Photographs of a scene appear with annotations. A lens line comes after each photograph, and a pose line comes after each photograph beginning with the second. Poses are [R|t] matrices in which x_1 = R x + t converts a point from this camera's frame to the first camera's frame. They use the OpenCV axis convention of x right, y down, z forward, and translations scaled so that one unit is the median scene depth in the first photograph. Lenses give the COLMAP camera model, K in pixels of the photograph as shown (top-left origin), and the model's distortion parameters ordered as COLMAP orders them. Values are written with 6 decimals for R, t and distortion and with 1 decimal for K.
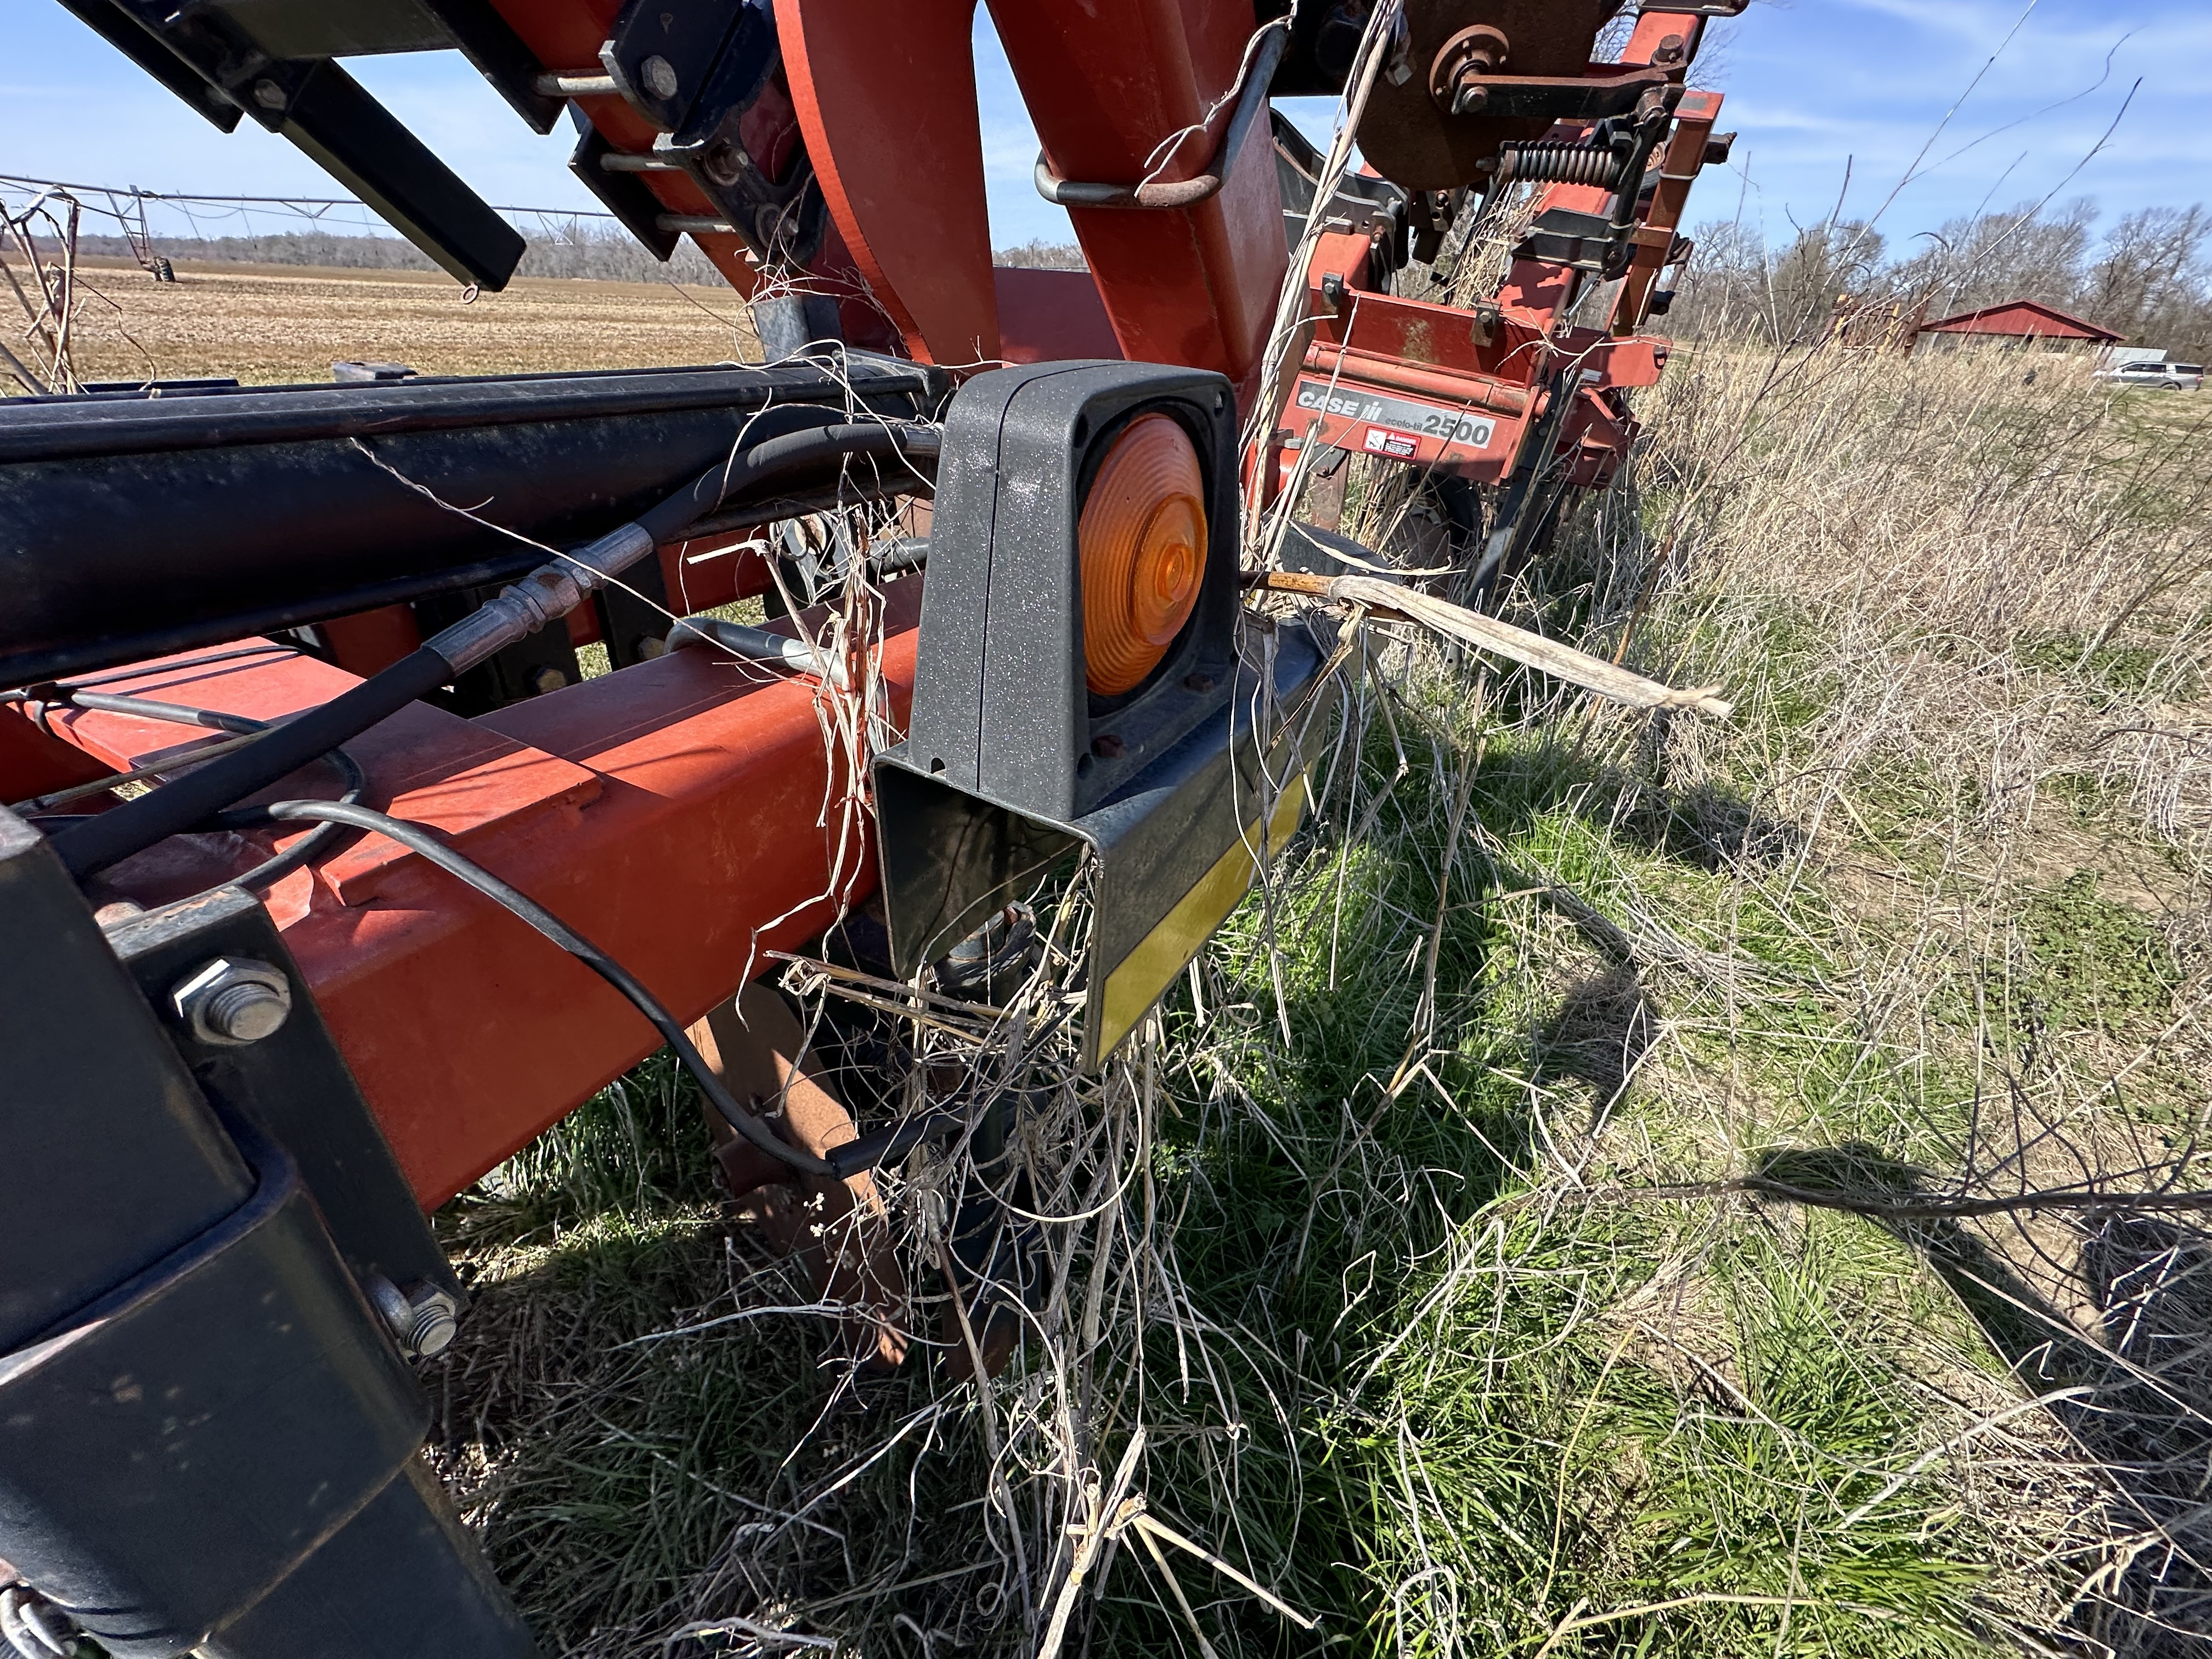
lens RADIAL K [[884.1, 0, 1106.6], [0, 884.1, 835.3], [0, 0, 1]] dist [-0.005109, 0.001179]
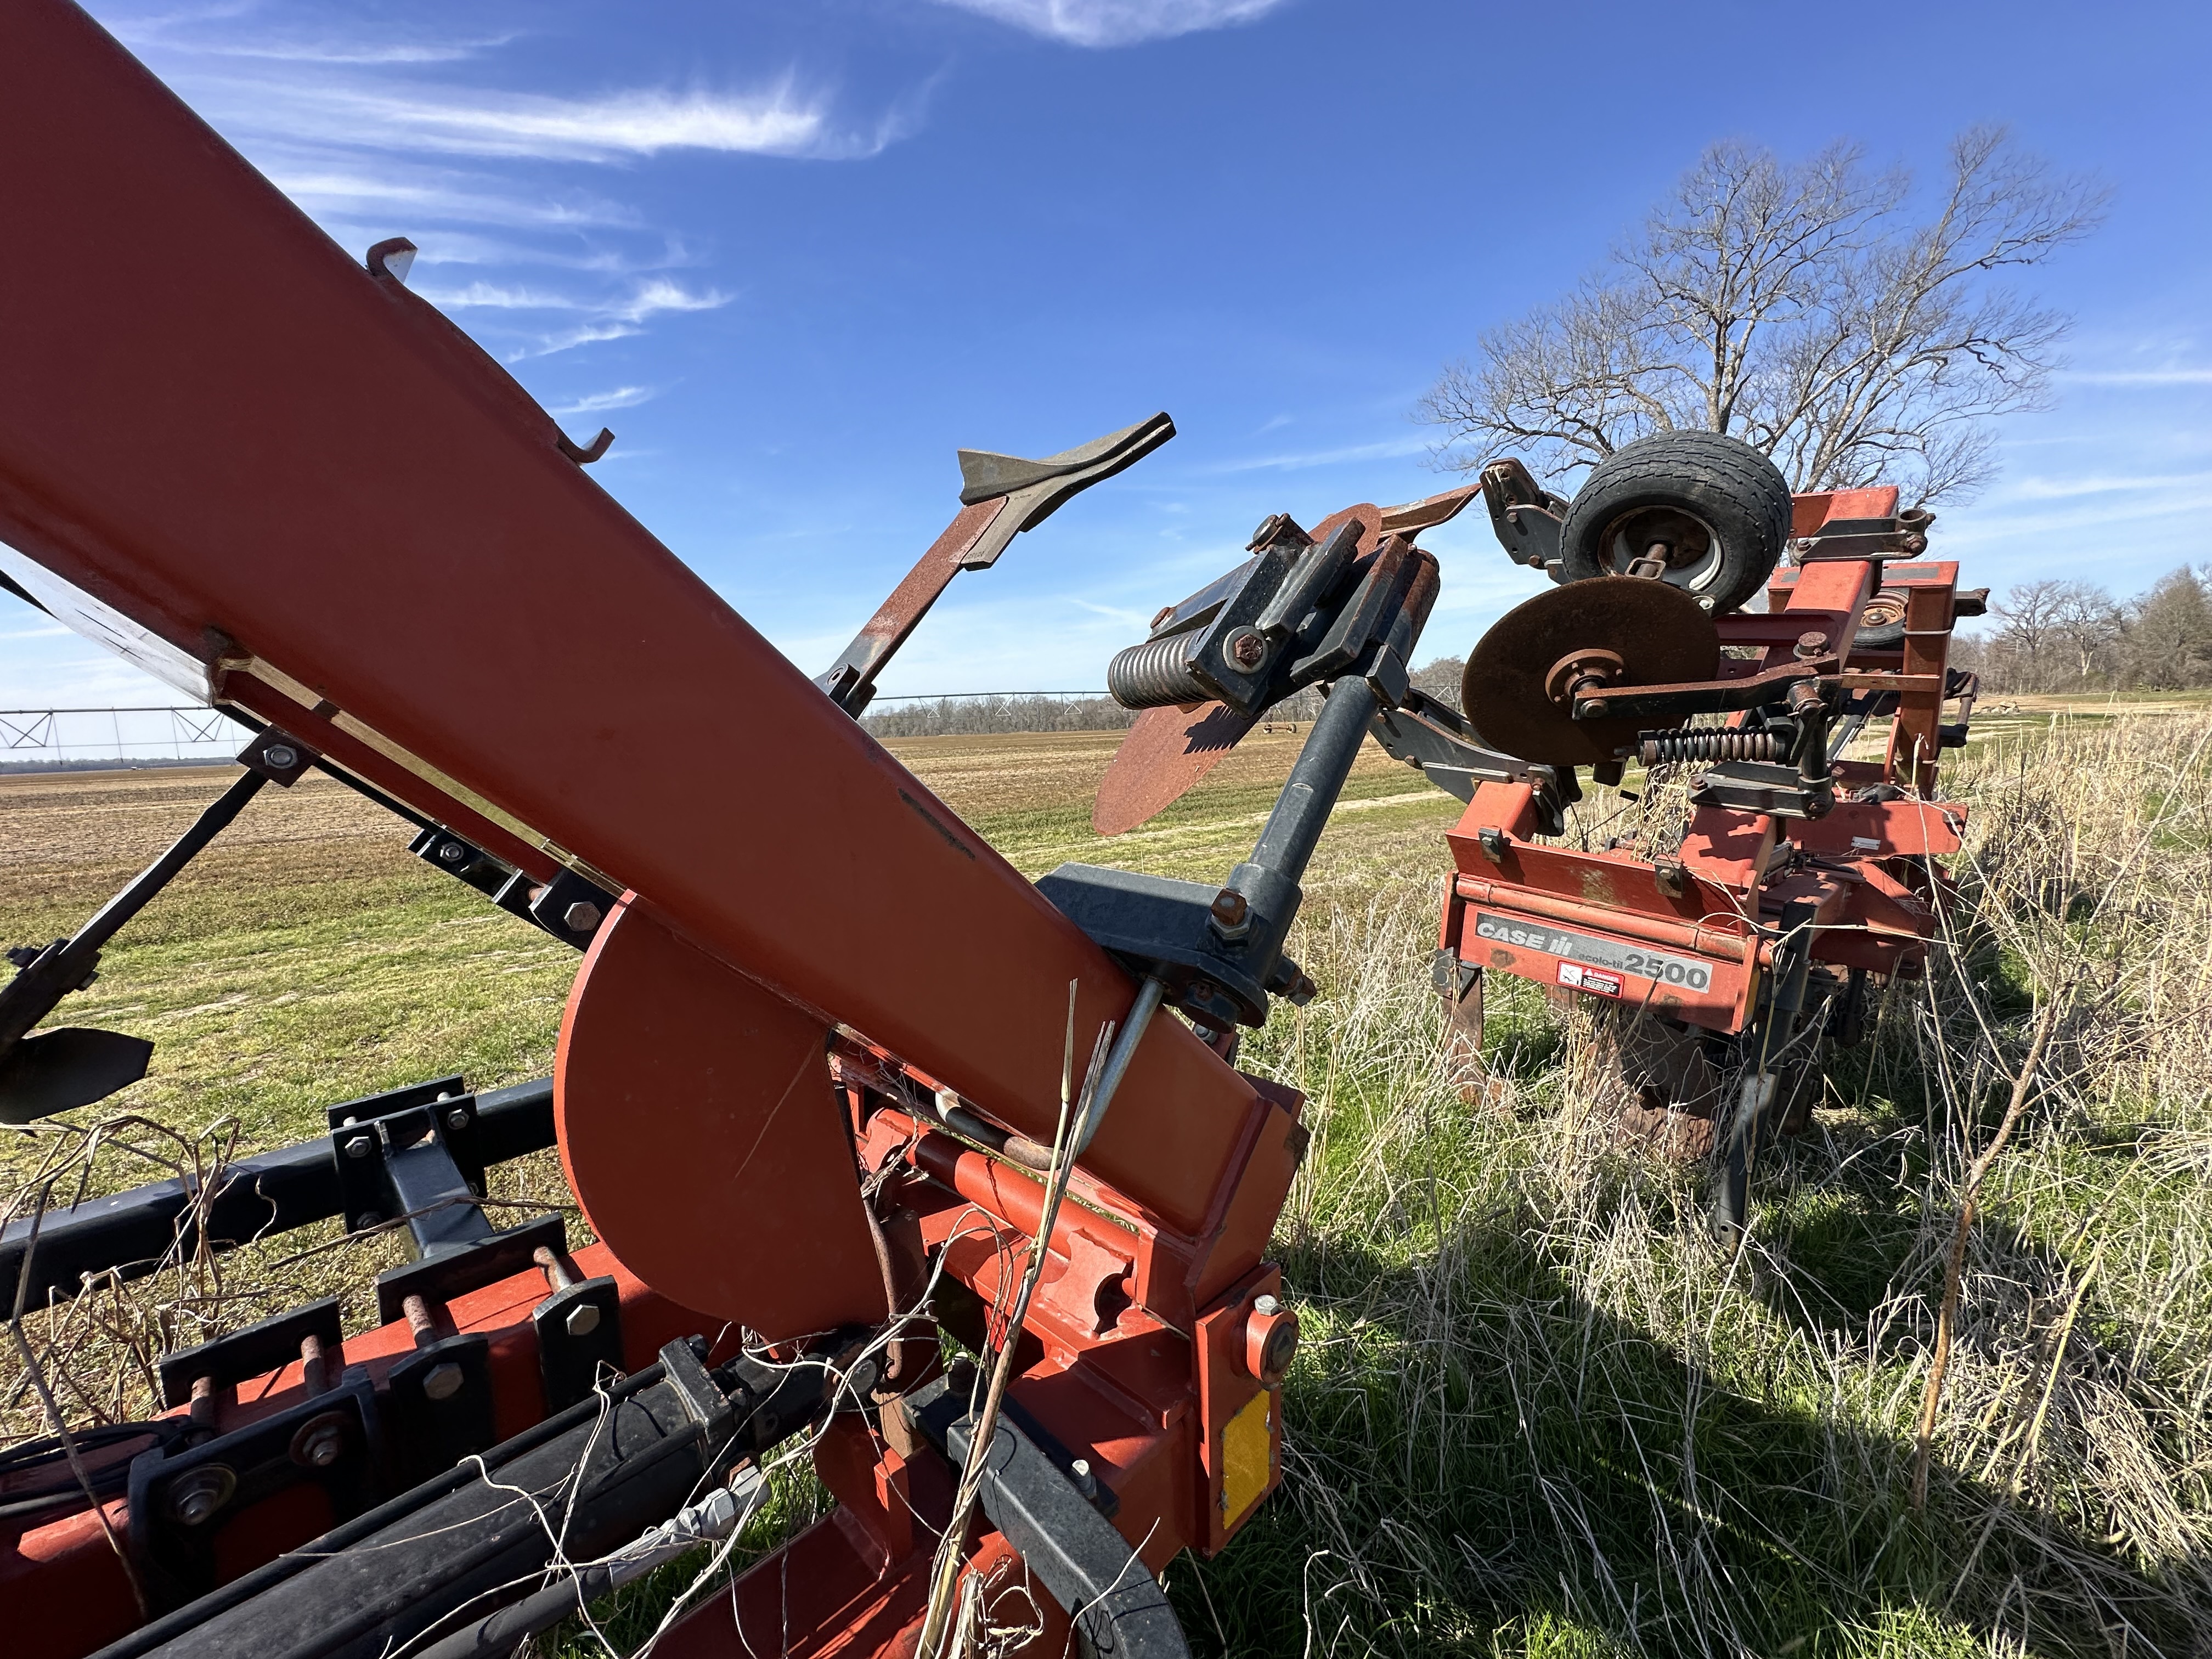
lens RADIAL K [[884.1, 0, 1113.4], [0, 884.1, 841.4], [0, 0, 1]] dist [-0.005109, 0.001179]
pose [[0.955737, -0.051028, -0.289763, 0.145930], [-0.067978, 0.919903, -0.386210, -0.222621], [0.286261, 0.388813, 0.875716, 0.024263]]
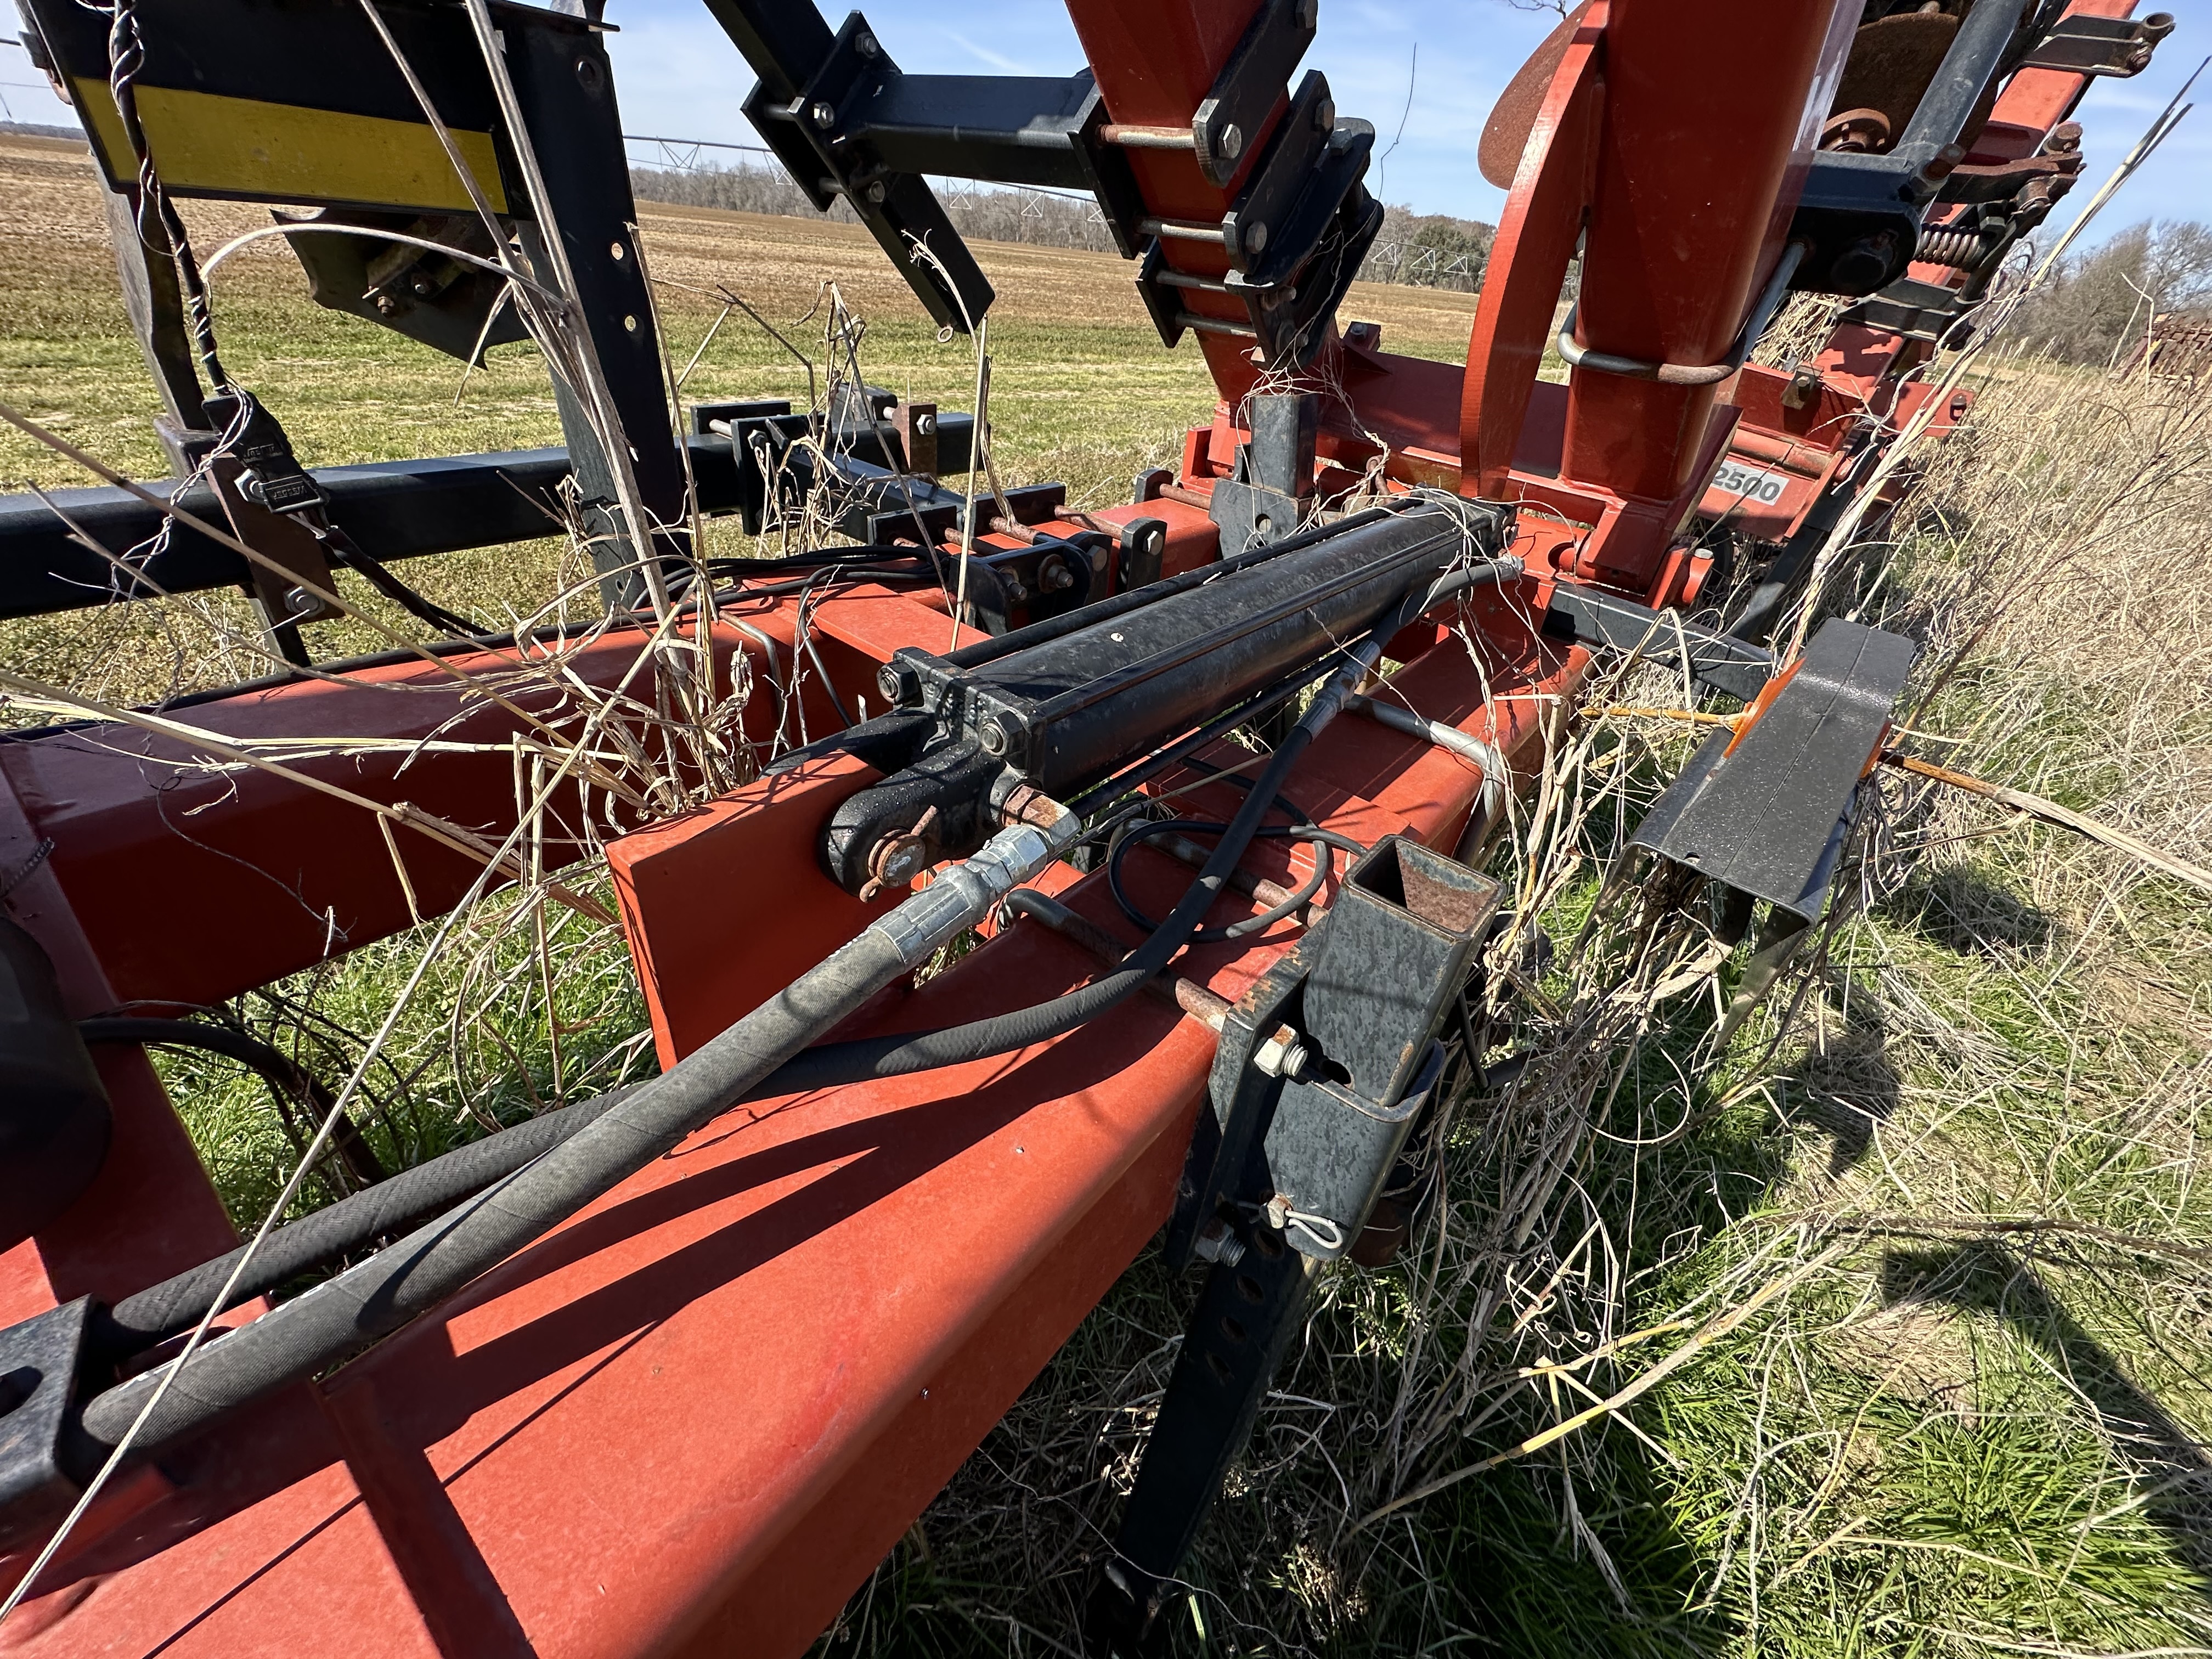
lens RADIAL K [[884.1, 0, 1102.3], [0, 884.1, 833.6], [0, 0, 1]] dist [-0.005109, 0.001179]
pose [[0.982941, 0.135530, -0.124337, -0.164622], [-0.131355, 0.990478, 0.041220, -0.006349], [0.128739, -0.024185, 0.991384, -0.121491]]
